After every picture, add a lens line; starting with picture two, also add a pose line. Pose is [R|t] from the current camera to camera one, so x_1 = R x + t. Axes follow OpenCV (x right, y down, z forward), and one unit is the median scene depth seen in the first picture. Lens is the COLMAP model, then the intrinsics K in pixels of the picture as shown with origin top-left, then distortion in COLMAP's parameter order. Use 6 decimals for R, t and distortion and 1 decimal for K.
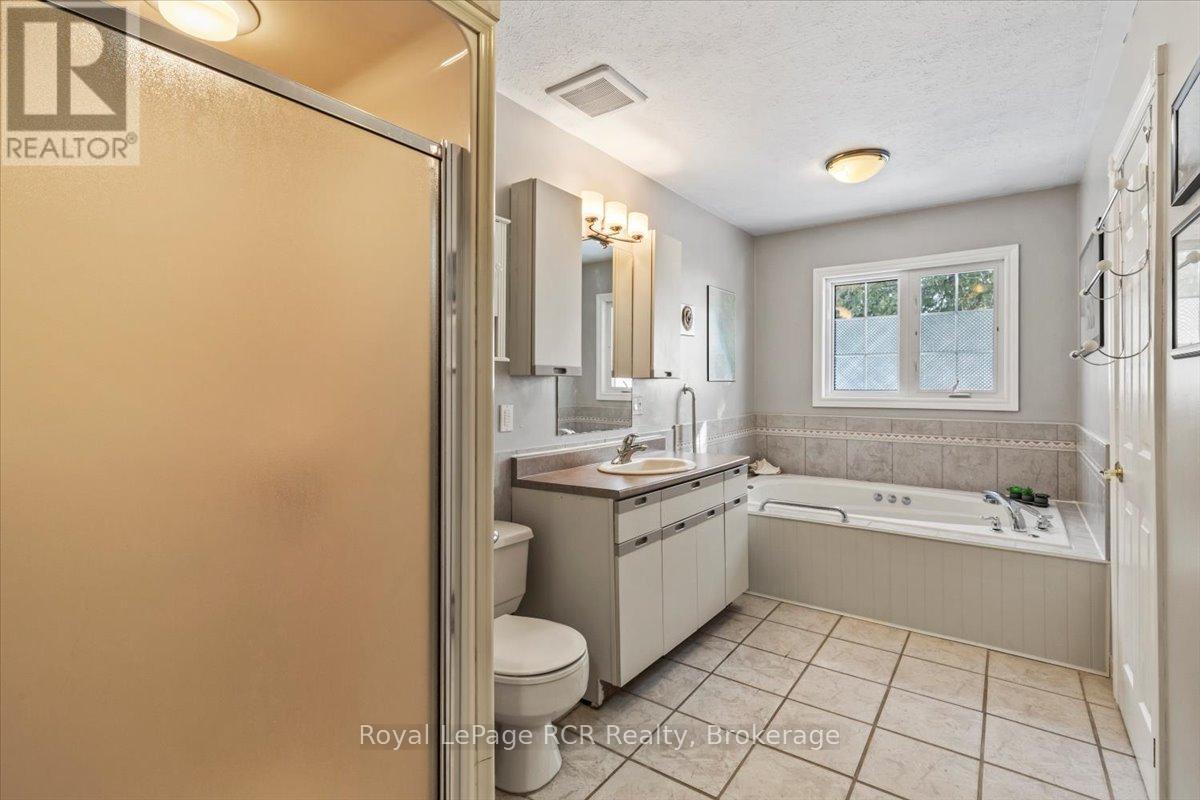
lens RADIAL K [[557.4, 0, 596.7], [0, 557.4, 395.3], [0, 0, 1]] dist [0.003908, -0.000585]
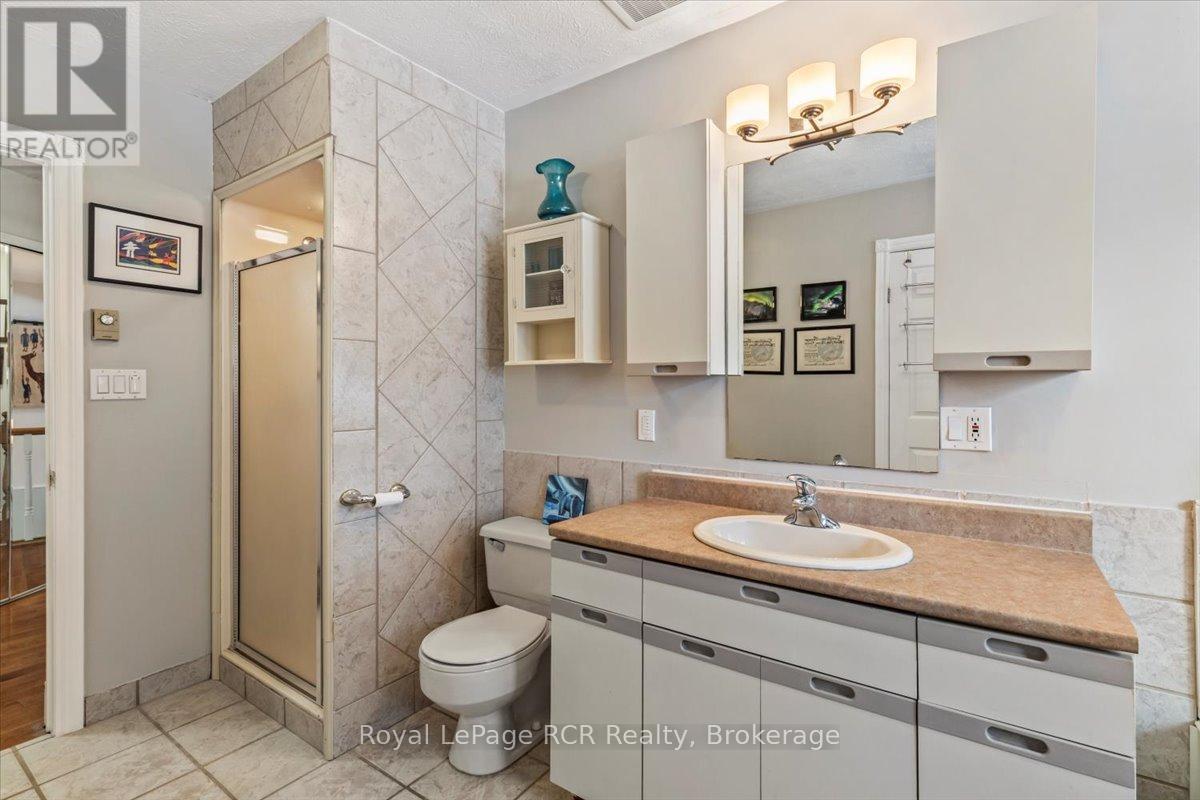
lens RADIAL K [[557.4, 0, 579.8], [0, 557.4, 377.9], [0, 0, 1]] dist [0.003908, -0.000585]
pose [[0.015696, -0.005816, -0.999860, 0.639182], [-0.007888, 0.999951, -0.005940, -0.023667], [0.999846, 0.007981, 0.015649, 0.801261]]
